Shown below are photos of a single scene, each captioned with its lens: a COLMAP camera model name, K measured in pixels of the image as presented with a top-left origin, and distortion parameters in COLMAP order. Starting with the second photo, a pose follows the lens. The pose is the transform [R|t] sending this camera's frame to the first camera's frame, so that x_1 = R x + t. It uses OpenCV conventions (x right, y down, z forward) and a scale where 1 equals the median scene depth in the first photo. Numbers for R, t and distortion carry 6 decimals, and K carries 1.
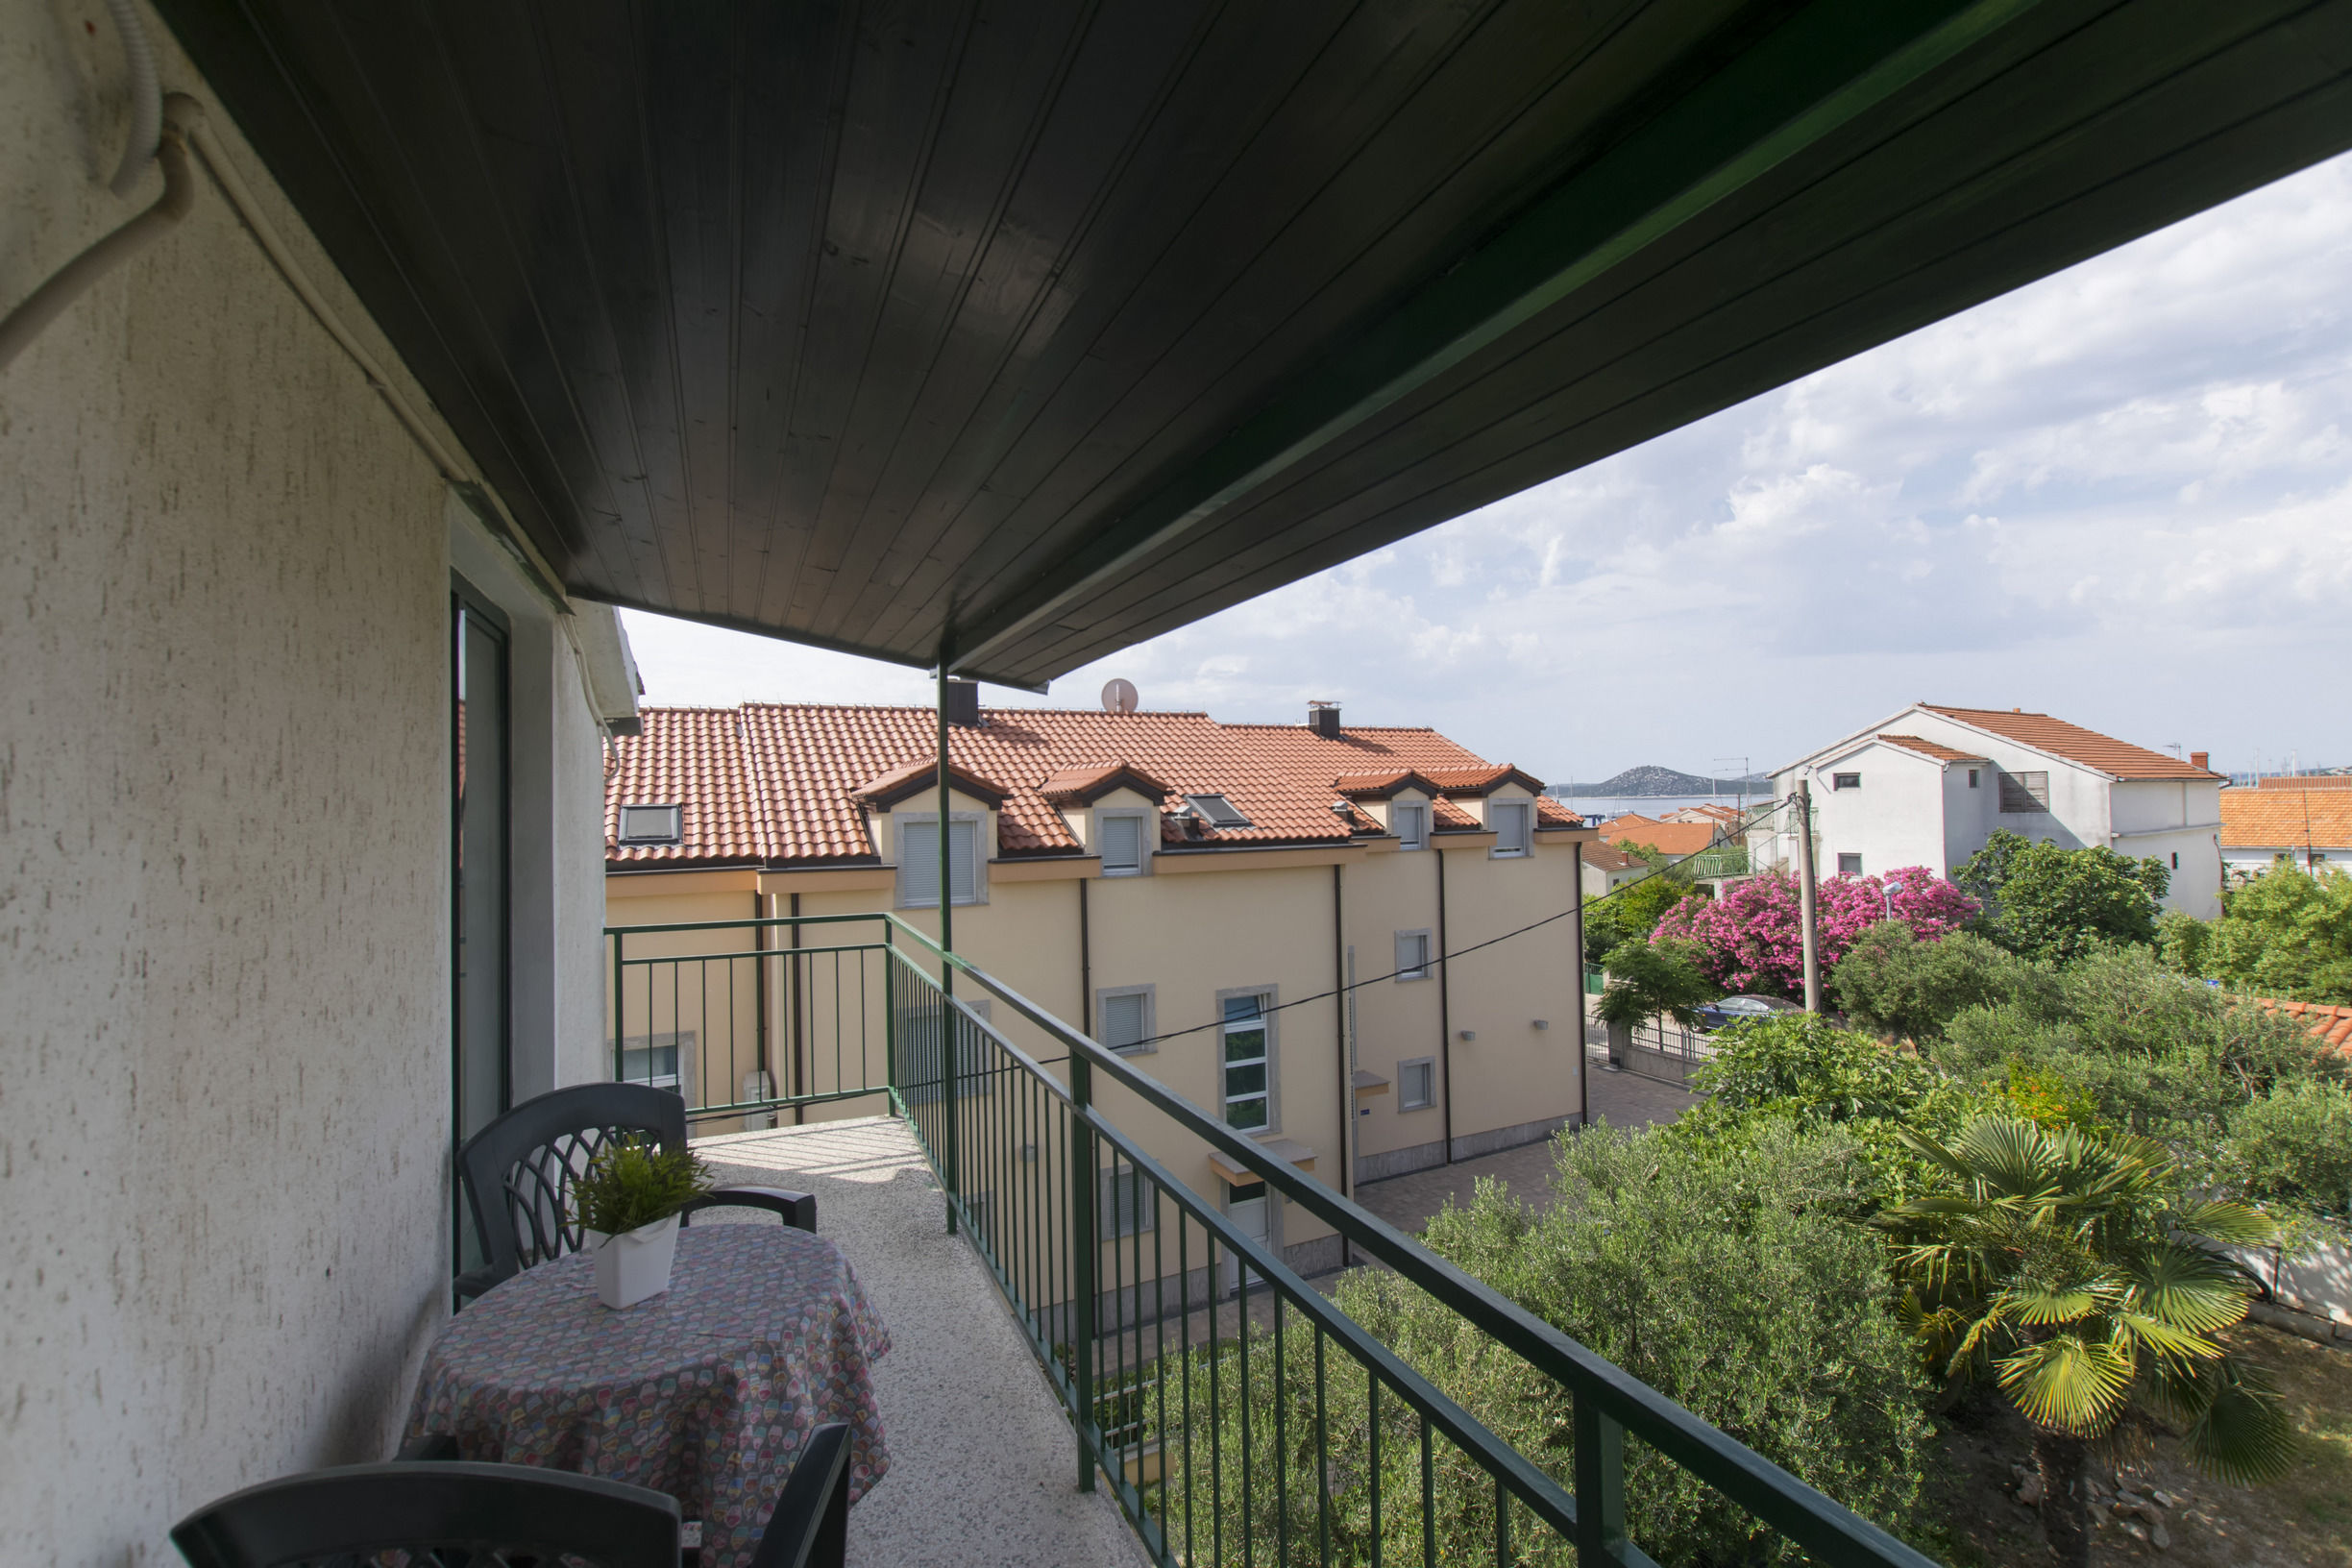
lens RADIAL K [[1021.1, 0, 1186.1], [0, 1021.1, 792.3], [0, 0, 1]] dist [0.030483, -0.011878]
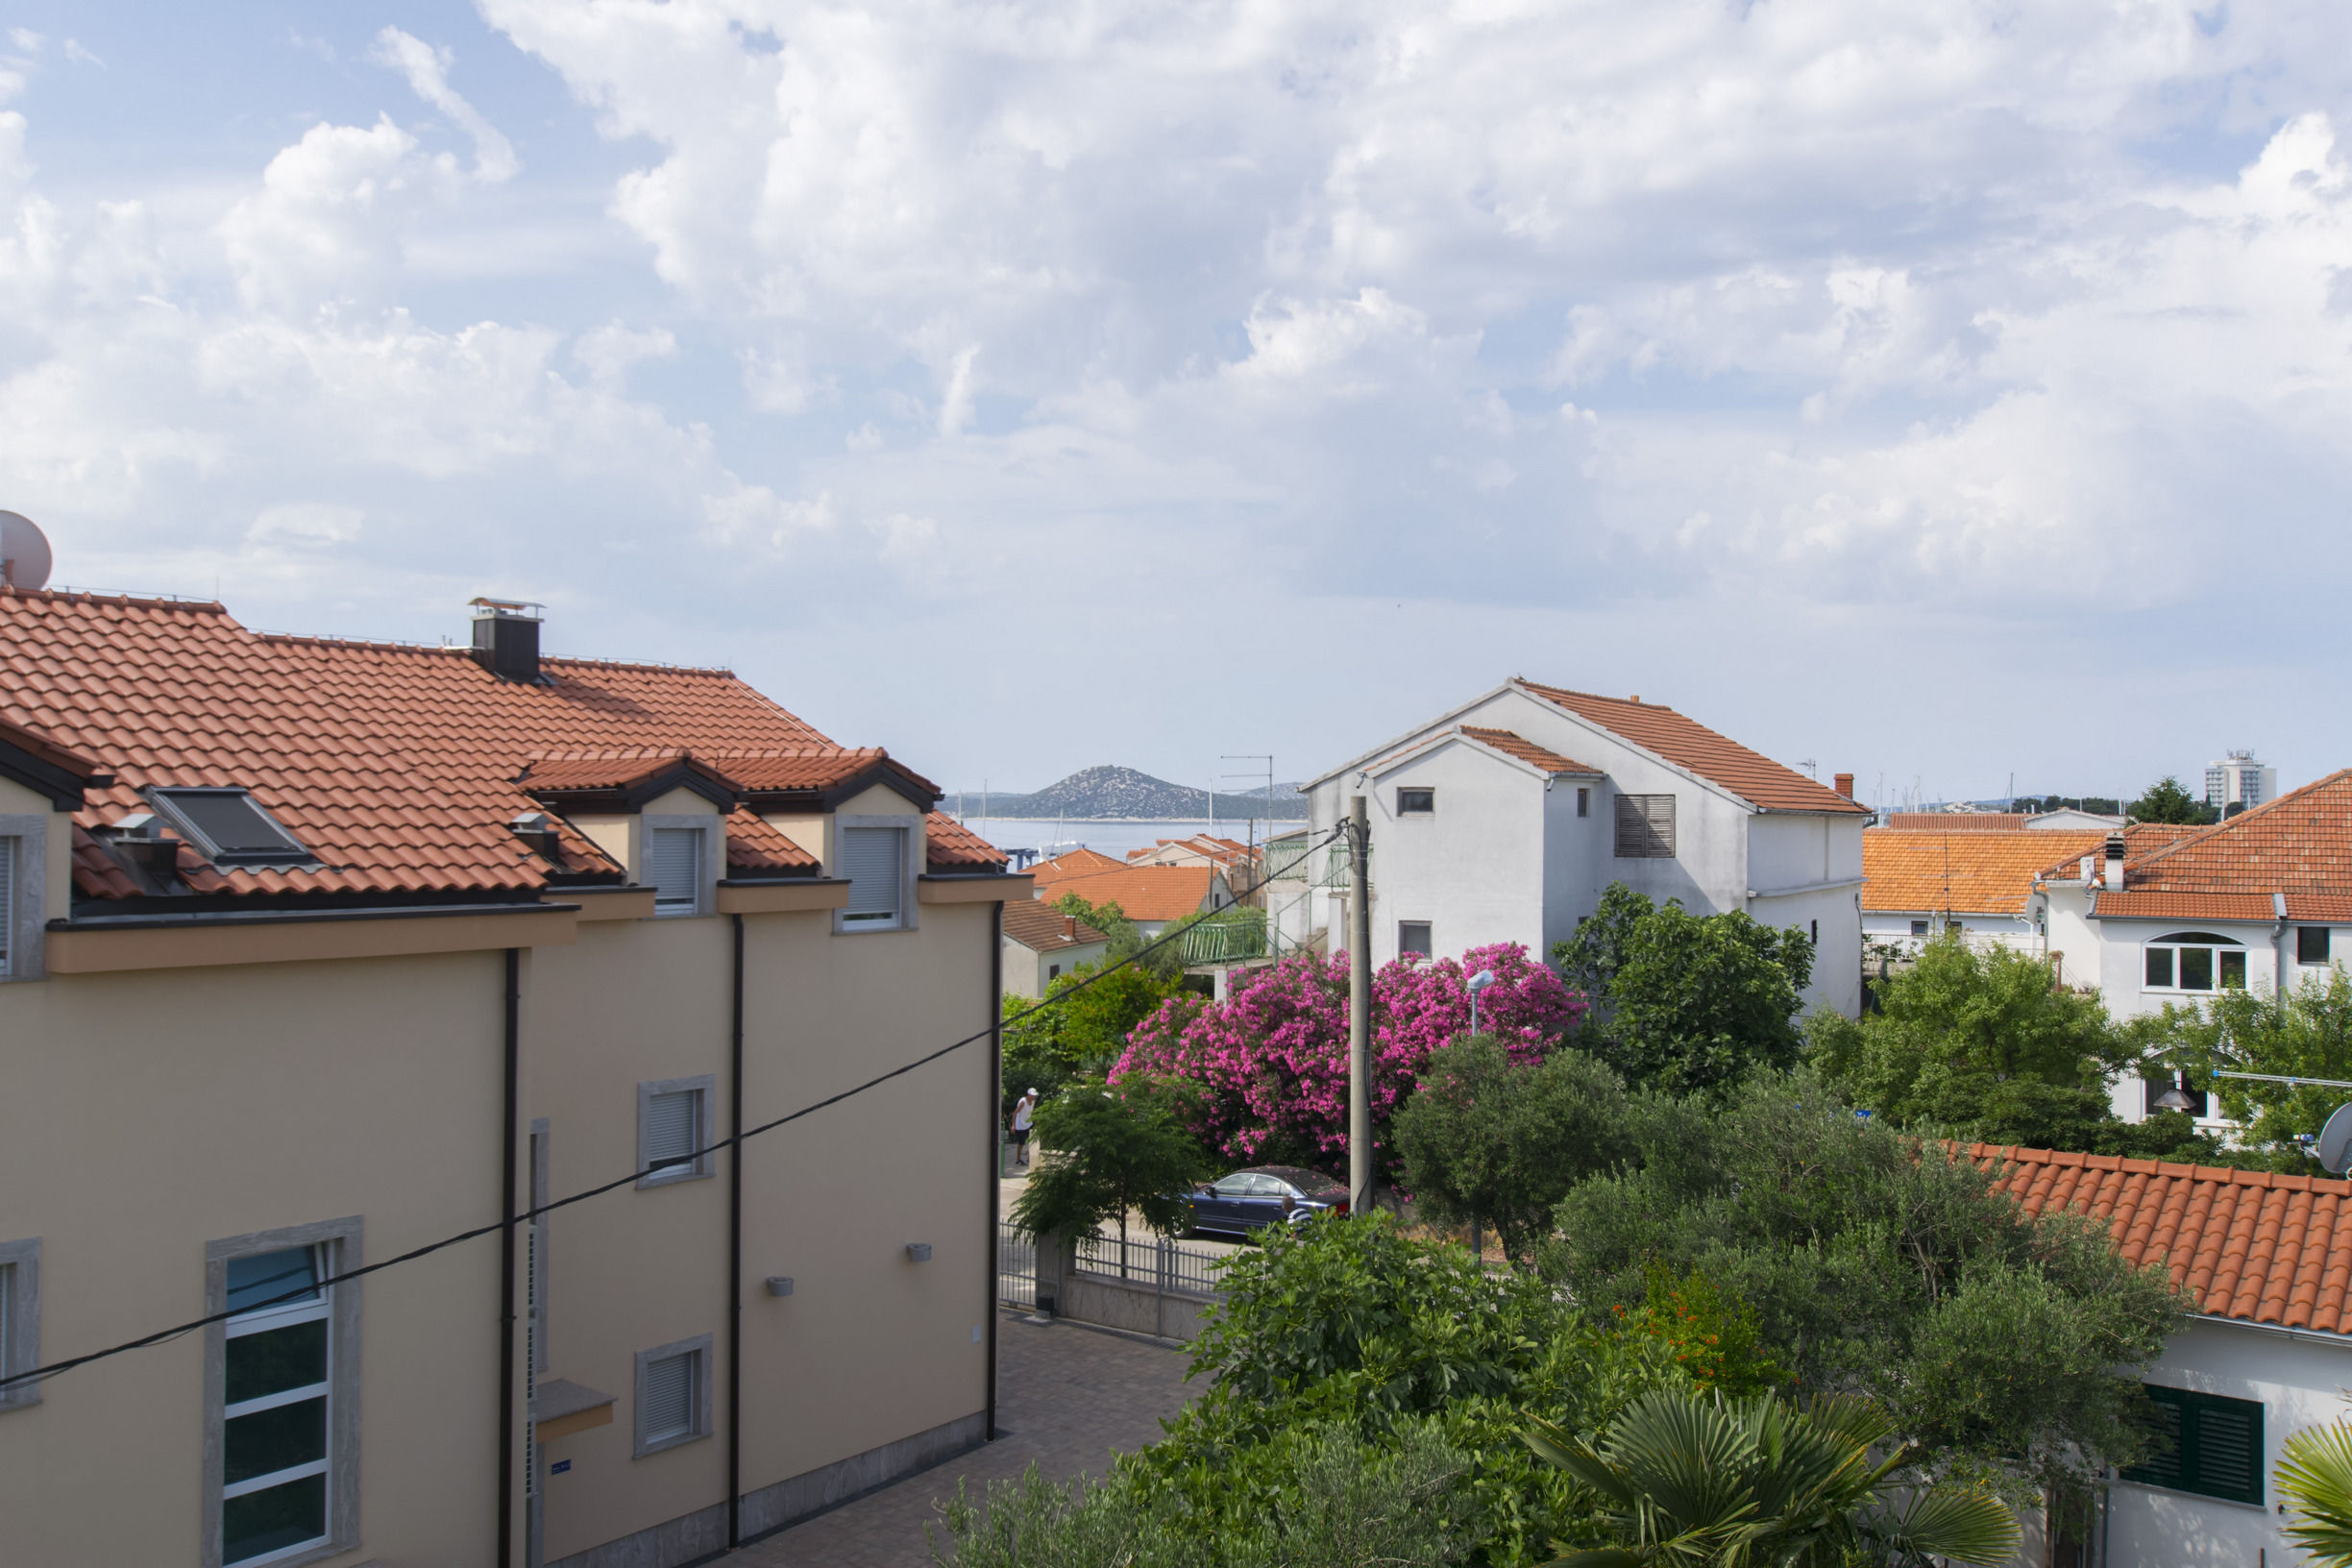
lens RADIAL K [[1957.6, 0, 1176.0], [0, 1957.6, 784.0], [0, 0, 1]] dist [0.009745, 0.000810]
pose [[0.896708, 0.032187, 0.441451, 0.017507], [-0.028343, 0.999481, -0.015302, 0.001052], [-0.441715, 0.001209, 0.897155, 0.053971]]
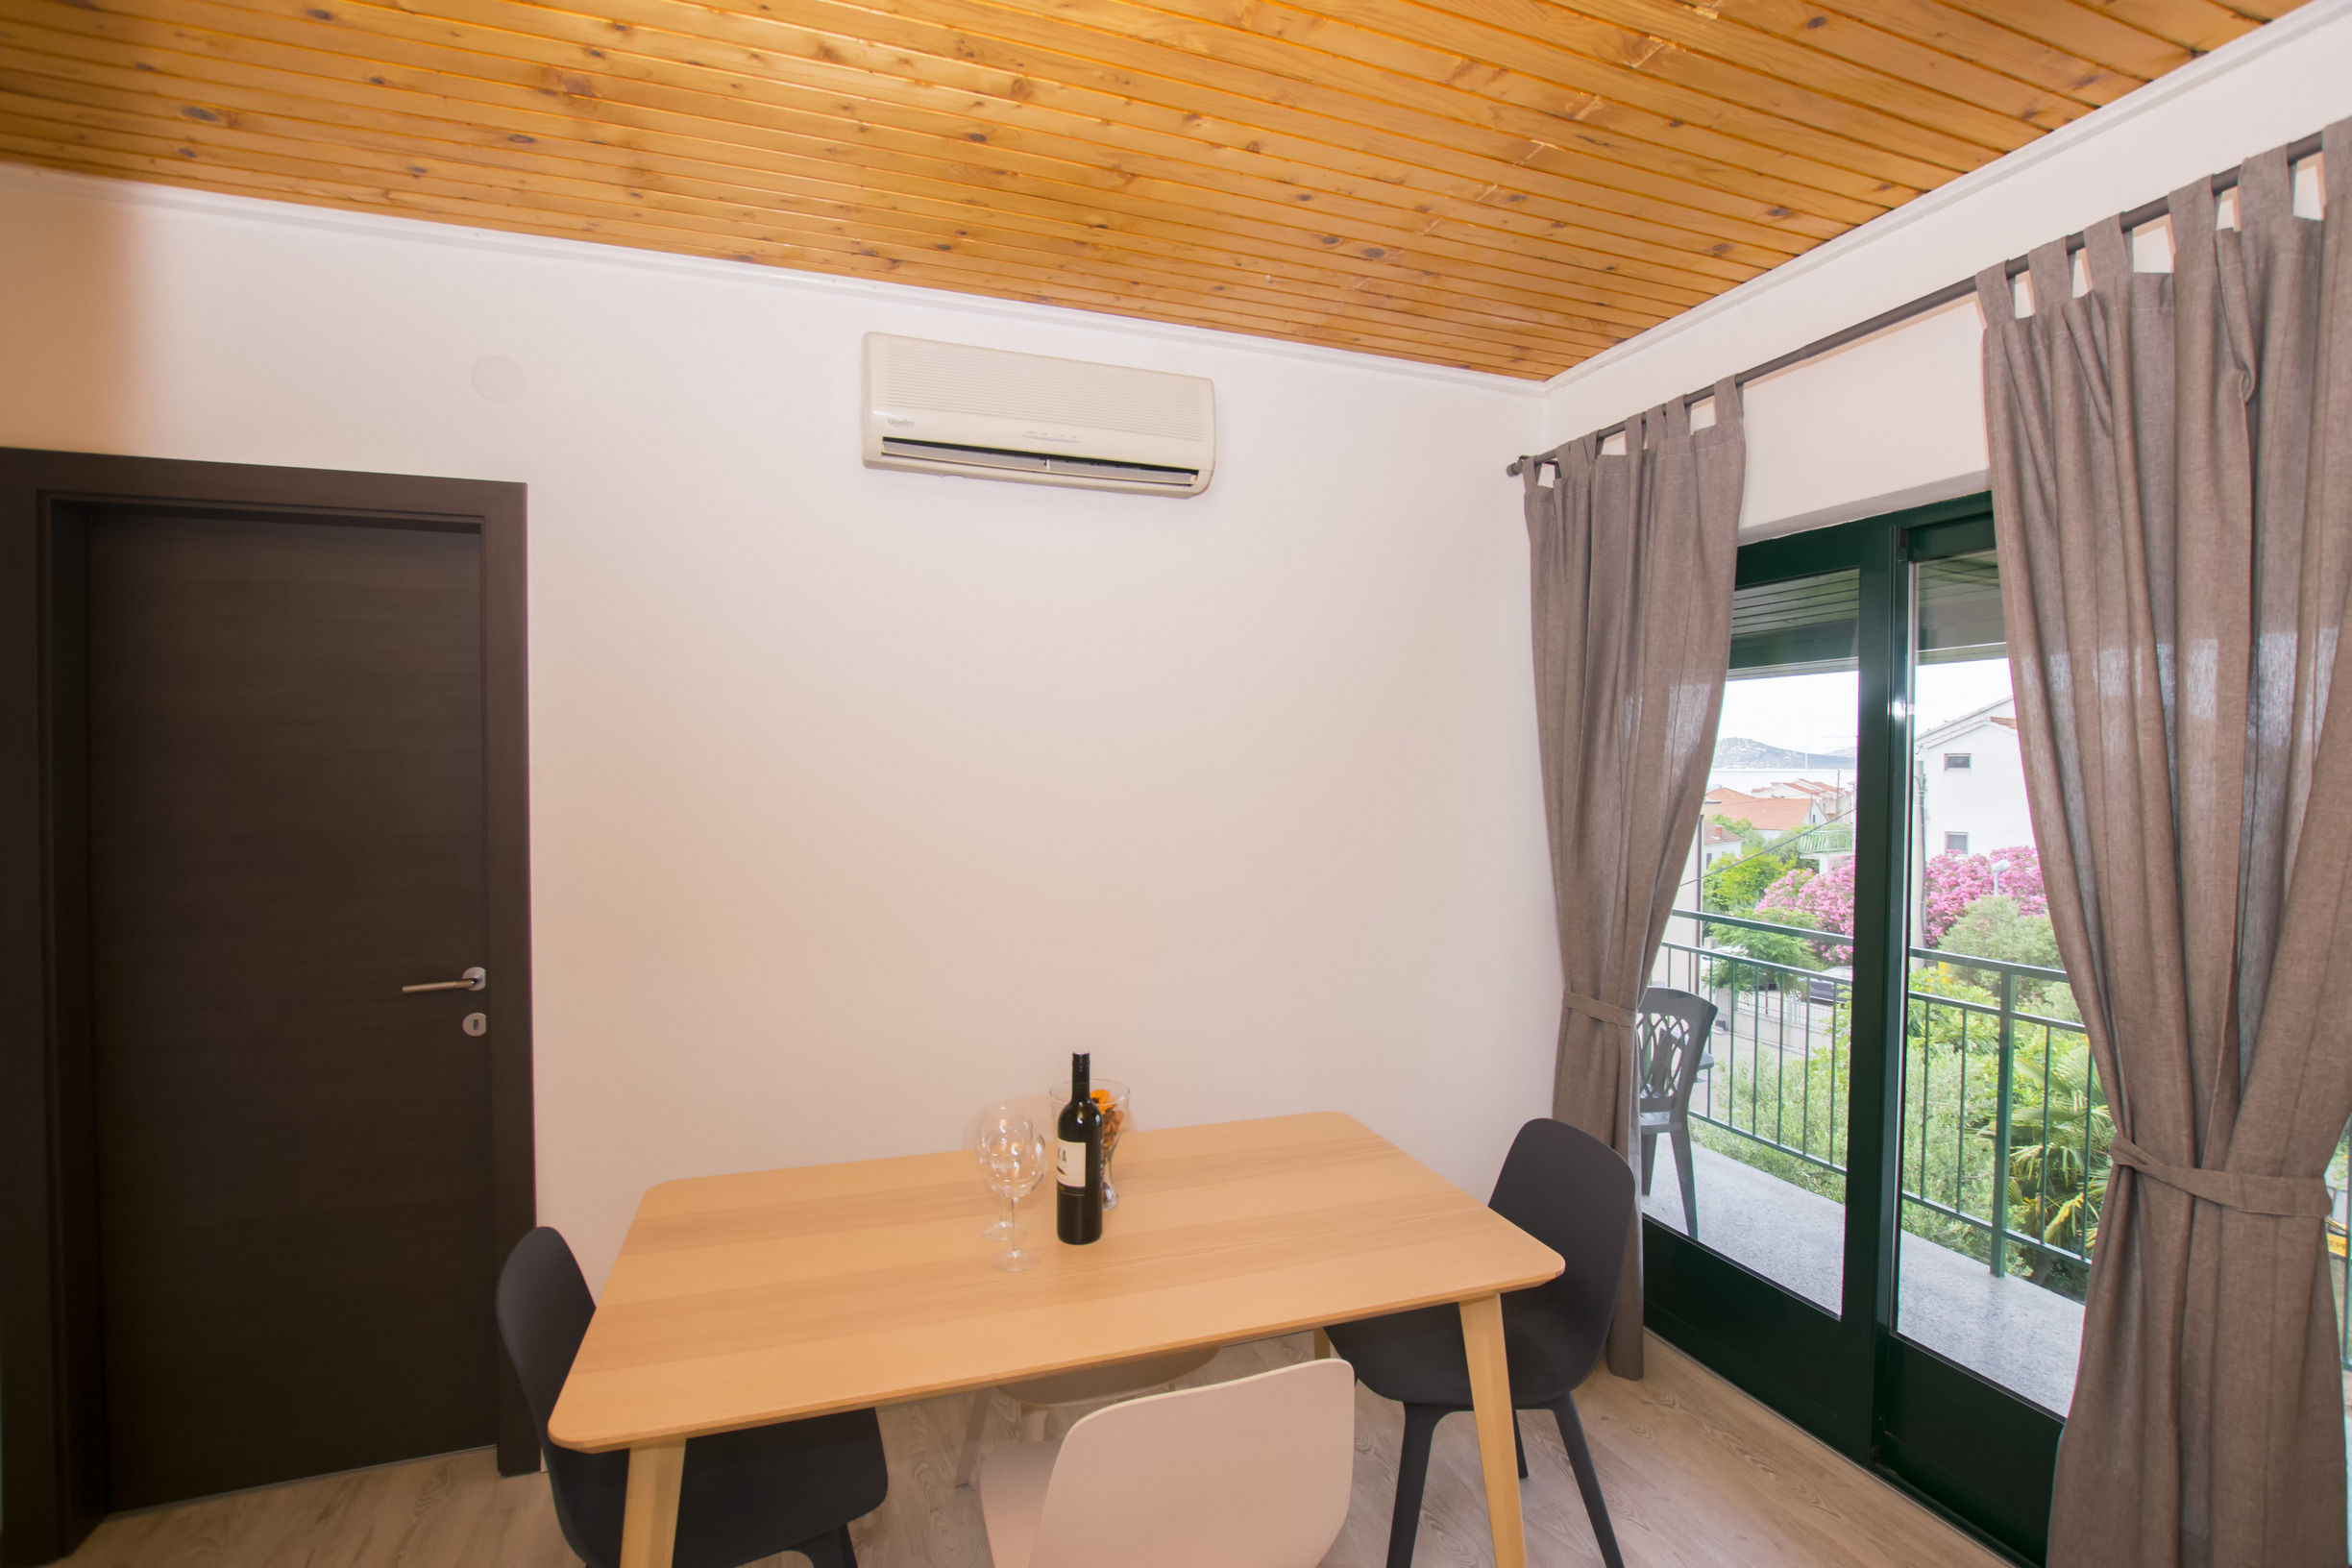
lens RADIAL K [[1037.3, 0, 1170.8], [0, 1037.3, 777.1], [0, 0, 1]] dist [-0.024220, -0.000259]
pose [[0.996795, 0.023235, -0.076549, -0.084506], [-0.021480, 0.999489, 0.023675, -0.004224], [0.077060, -0.021955, 0.996785, -0.104490]]
